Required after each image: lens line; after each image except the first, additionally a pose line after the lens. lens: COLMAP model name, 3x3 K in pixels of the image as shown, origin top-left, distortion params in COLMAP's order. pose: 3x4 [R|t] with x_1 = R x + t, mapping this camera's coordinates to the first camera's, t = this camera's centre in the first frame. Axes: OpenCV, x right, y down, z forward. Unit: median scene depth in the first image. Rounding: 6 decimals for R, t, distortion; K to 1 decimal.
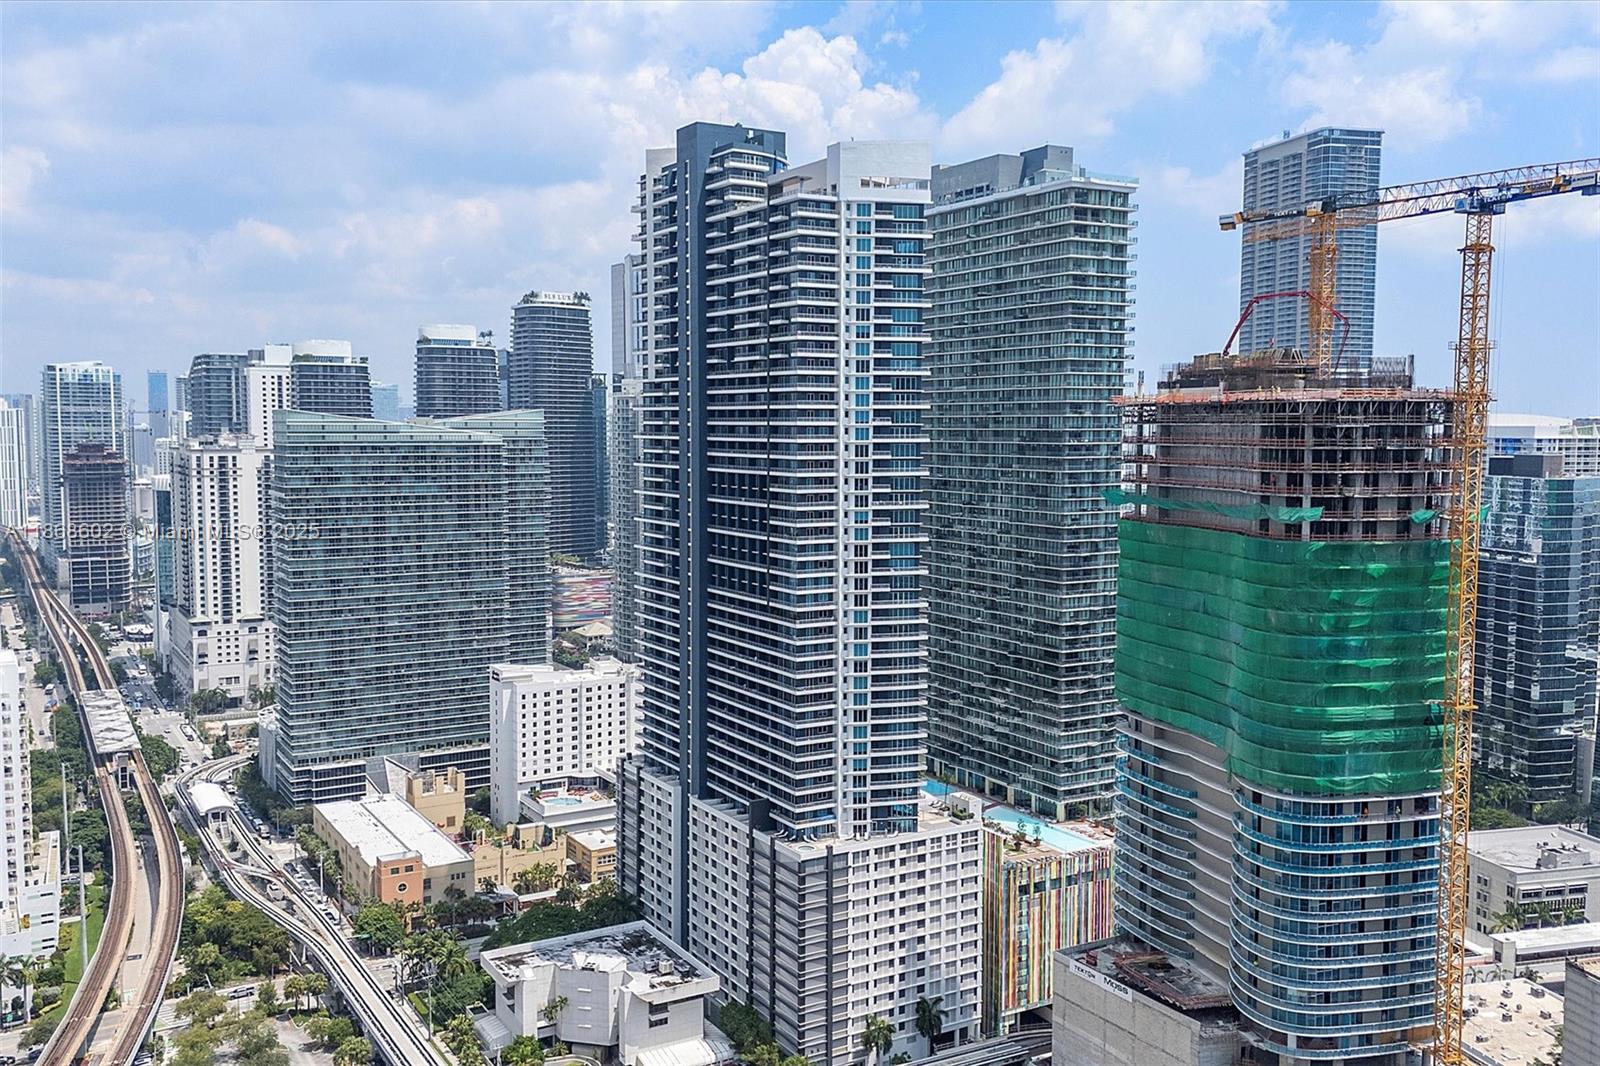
lens RADIAL K [[1451.3, 0, 800.0], [0, 1451.3, 533.0], [0, 0, 1]] dist [0.086895, -0.133774]
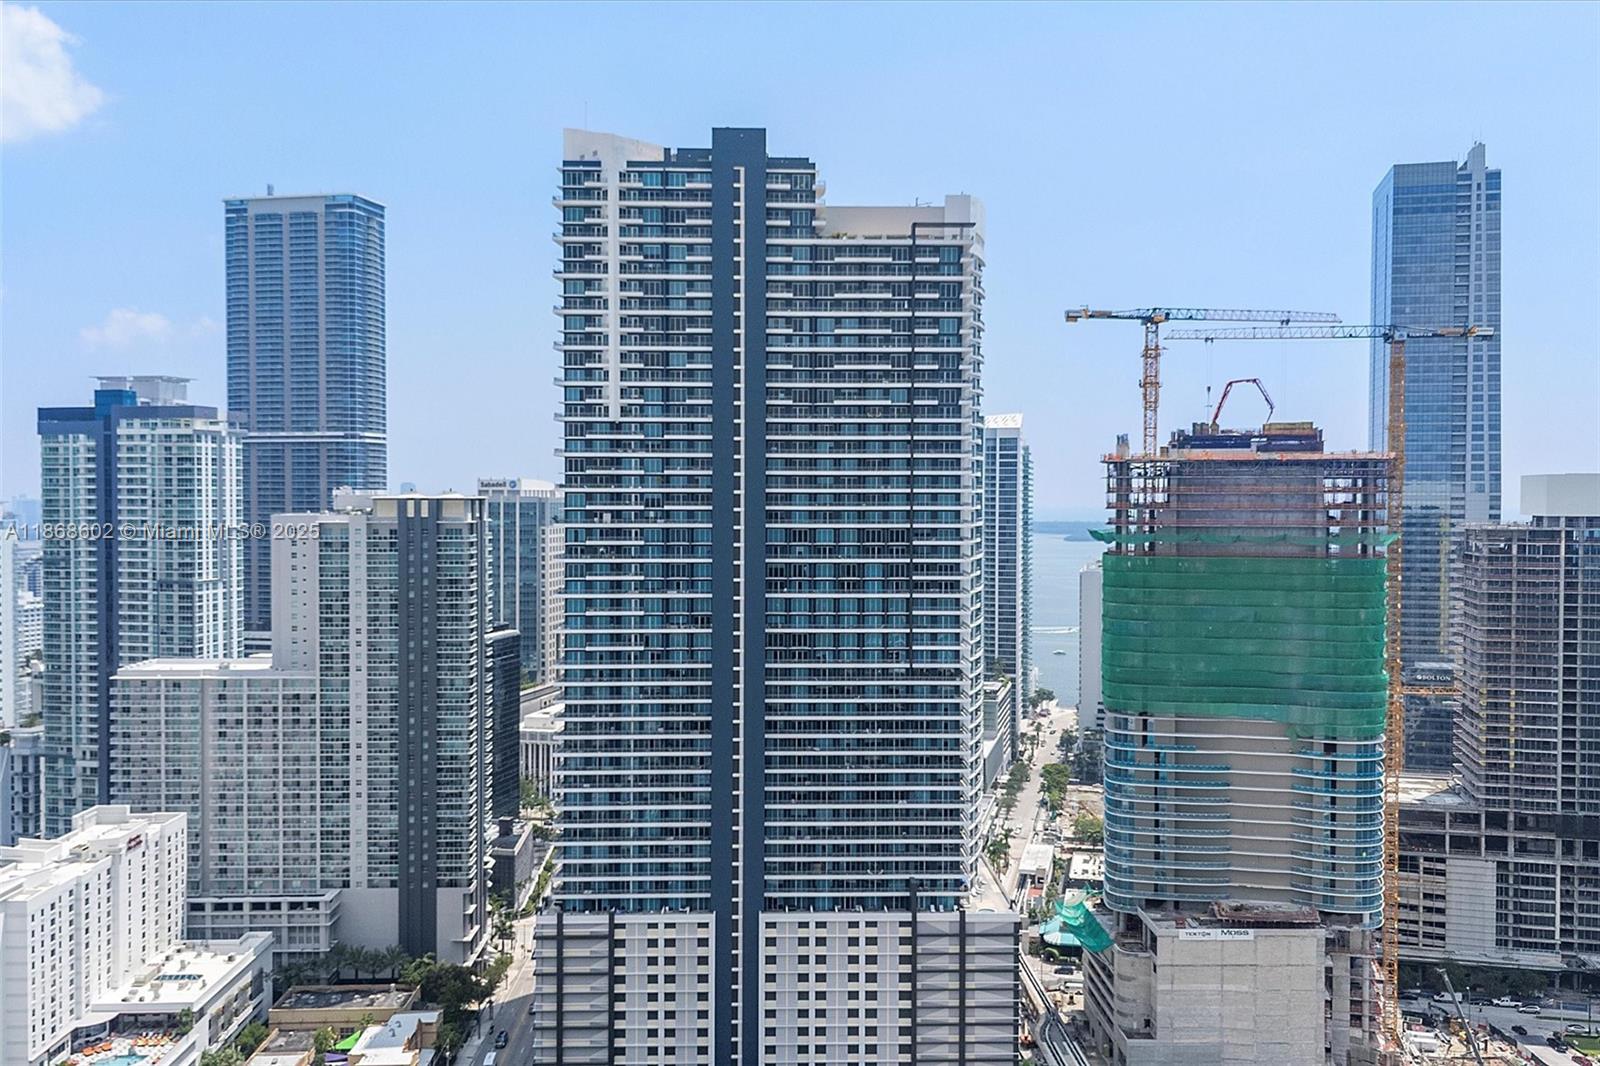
lens RADIAL K [[1451.3, 0, 800.0], [0, 1451.3, 533.0], [0, 0, 1]] dist [0.086895, -0.133774]
pose [[0.472984, -0.023310, 0.880763, -0.922552], [0.066449, 0.997747, -0.009278, -0.033832], [-0.878562, 0.062914, 0.473467, 0.643603]]
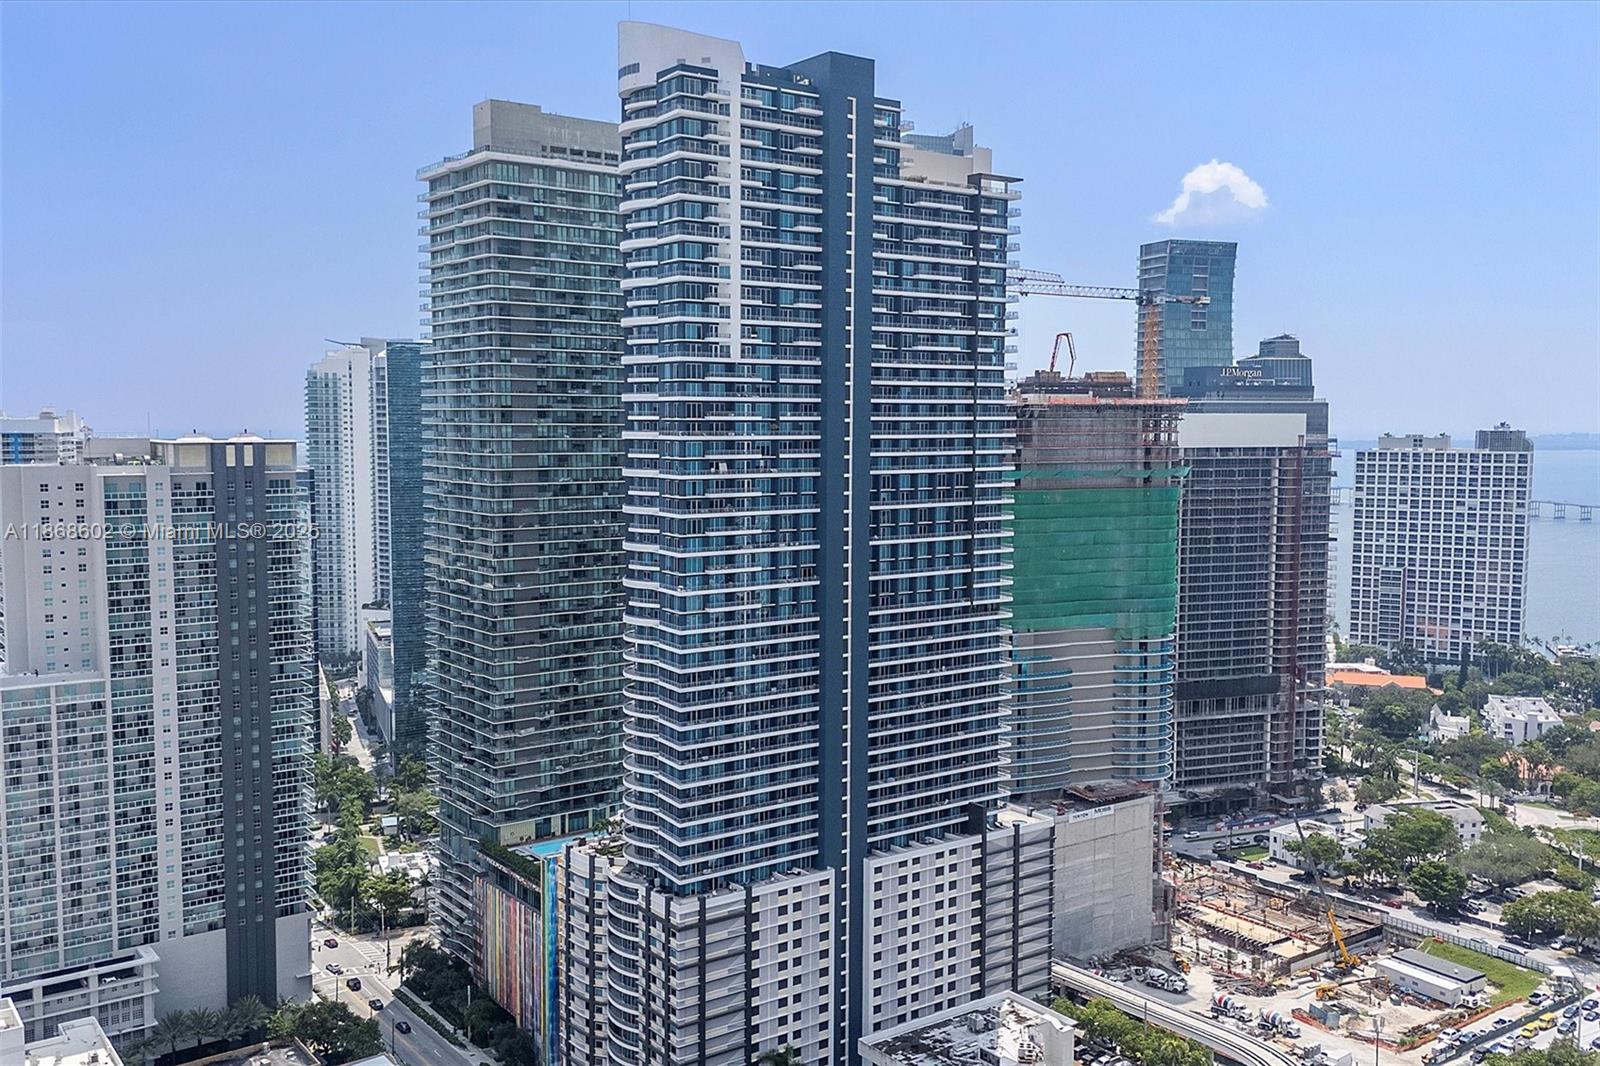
lens RADIAL K [[1444.9, 0, 802.6], [0, 1444.9, 548.9], [0, 0, 1]] dist [0.076449, -0.005892]
pose [[-0.122610, -0.090549, 0.988316, -1.017036], [0.075064, 0.992131, 0.100211, -0.098701], [-0.989612, 0.086474, -0.114848, 1.285472]]
